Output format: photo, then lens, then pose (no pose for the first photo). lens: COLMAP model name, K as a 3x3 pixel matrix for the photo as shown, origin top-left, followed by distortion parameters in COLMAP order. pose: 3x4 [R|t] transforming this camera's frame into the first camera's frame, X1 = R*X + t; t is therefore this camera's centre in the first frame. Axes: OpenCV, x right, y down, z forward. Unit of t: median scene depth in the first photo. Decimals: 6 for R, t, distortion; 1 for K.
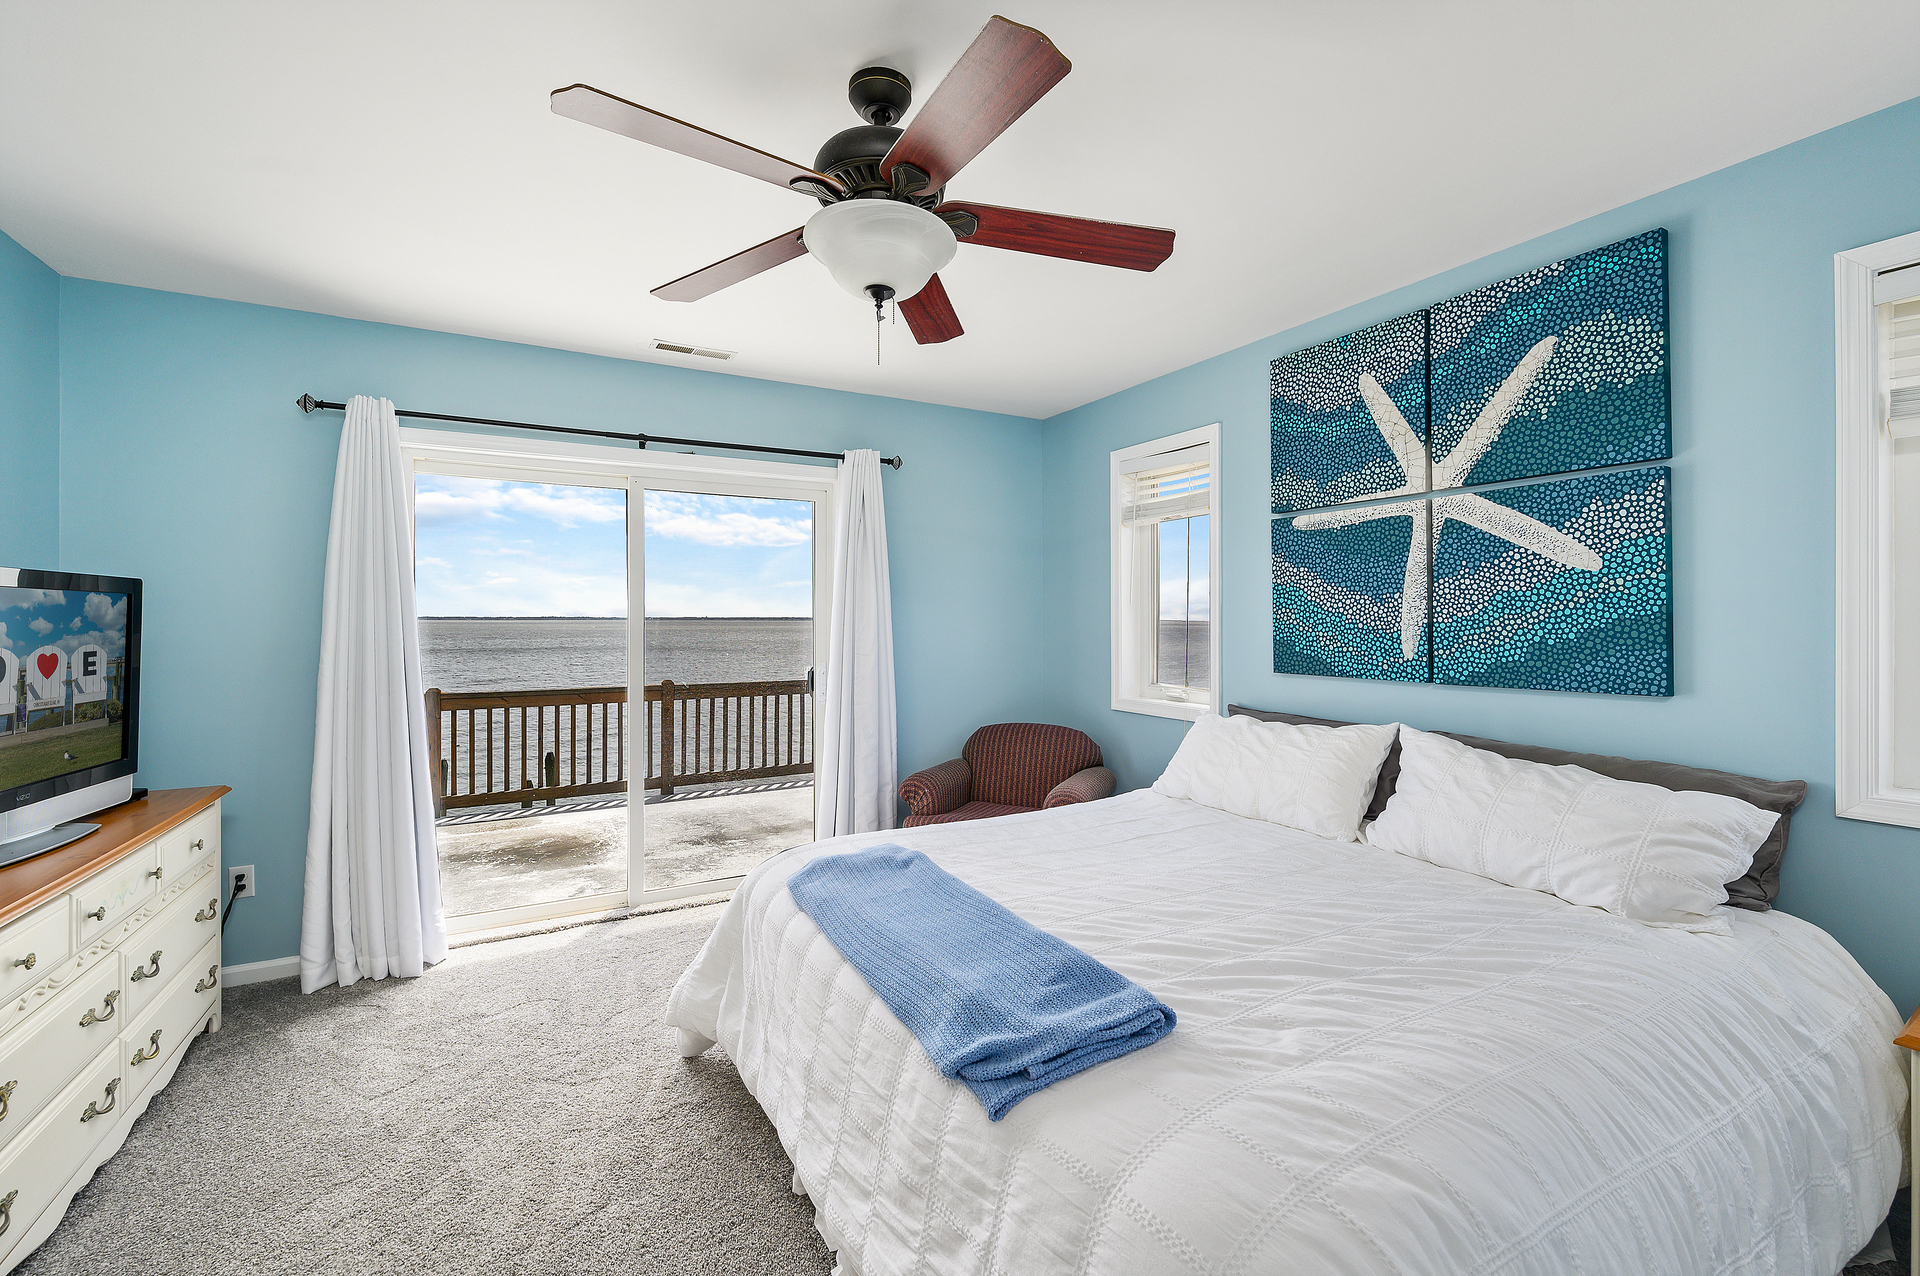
lens RADIAL K [[803.8, 0, 961.4], [0, 803.8, 617.6], [0, 0, 1]] dist [-0.001748, 0.000179]
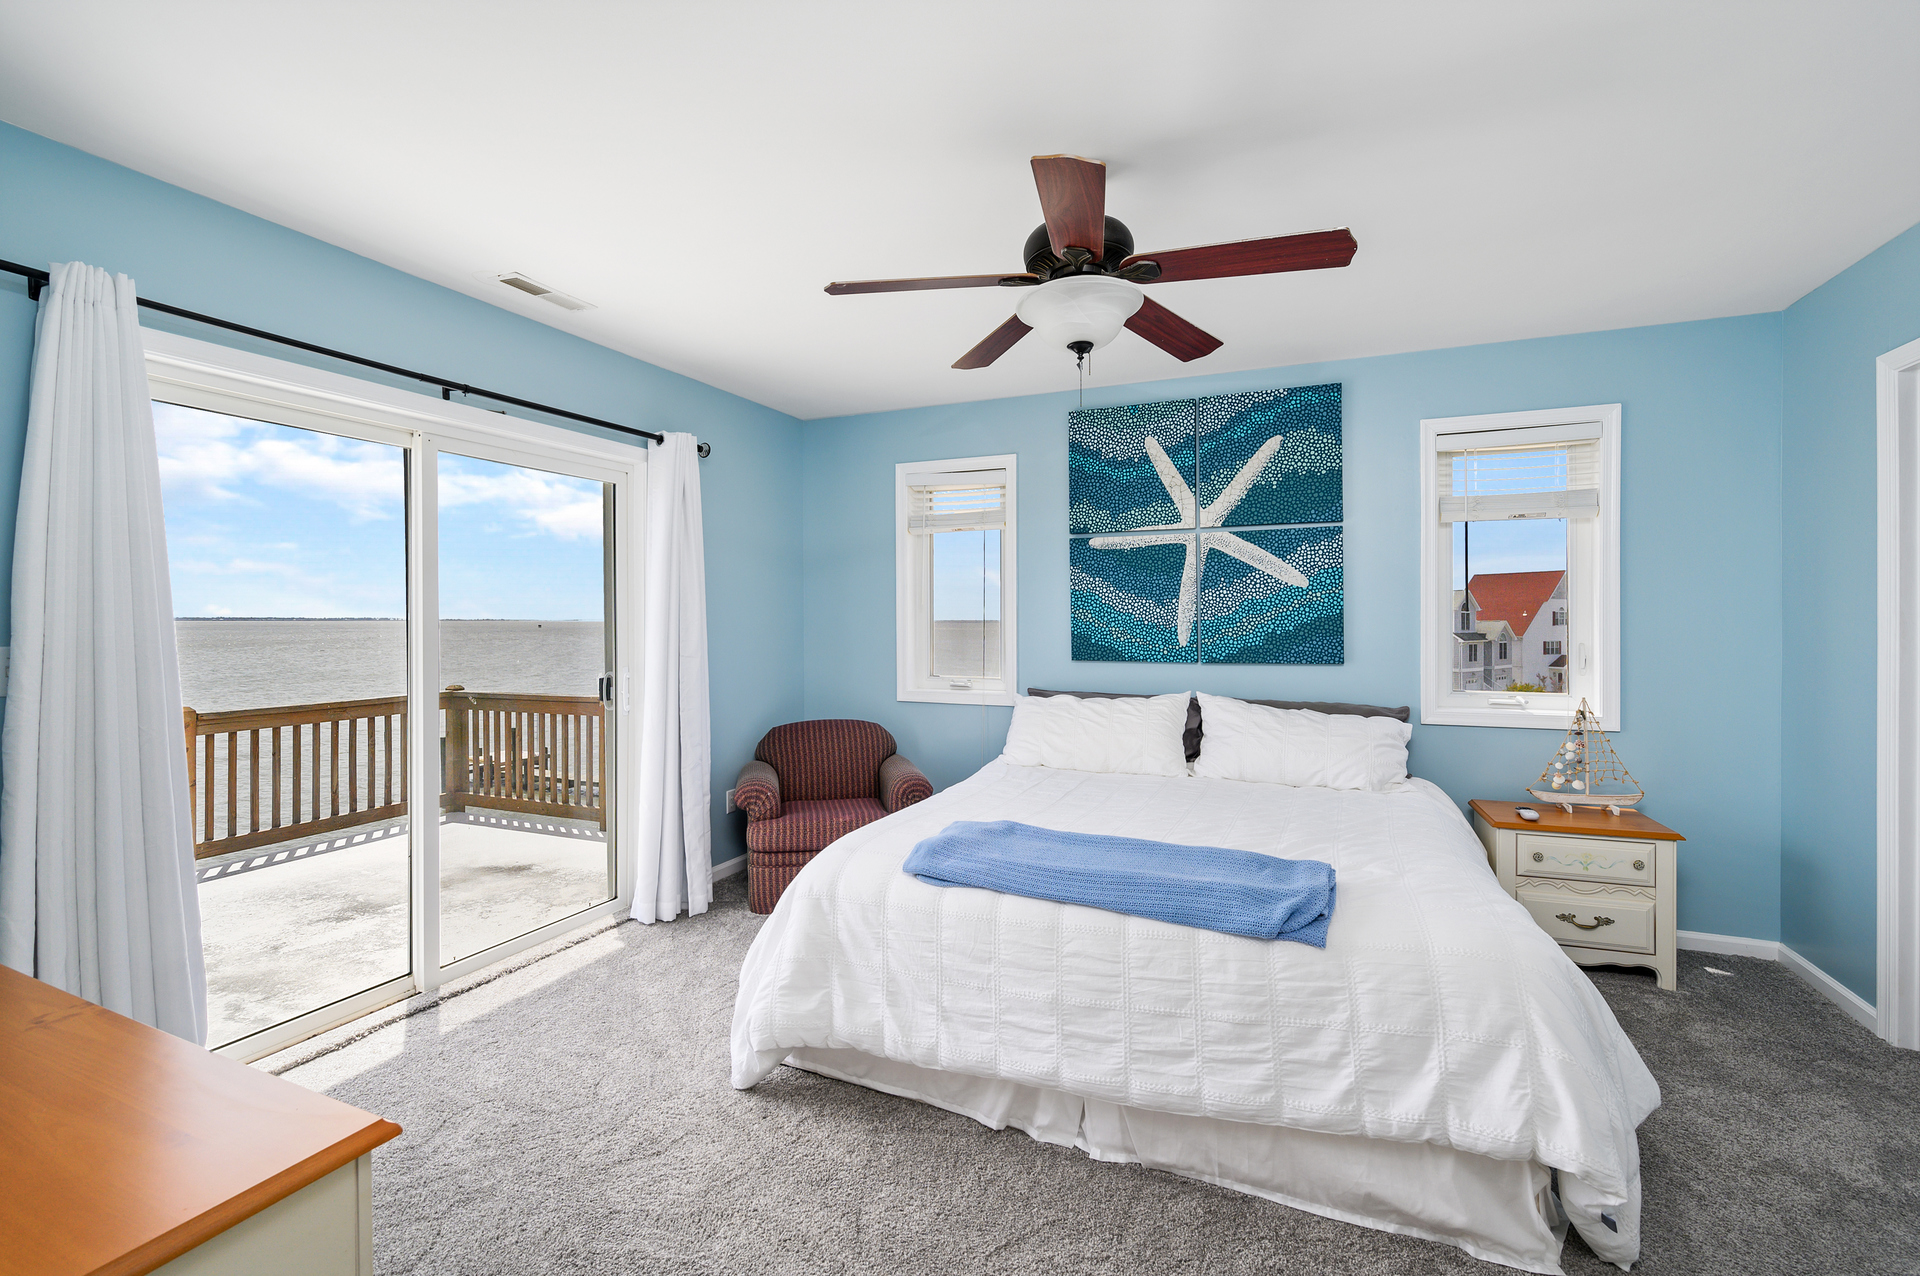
lens RADIAL K [[836.7, 0, 964.4], [0, 836.7, 619.5], [0, 0, 1]] dist [-0.002941, 0.000189]
pose [[0.798814, -0.002310, 0.601574, -0.612997], [0.000259, 0.999994, 0.003496, -0.000172], [-0.601578, -0.002637, 0.798810, 0.062343]]
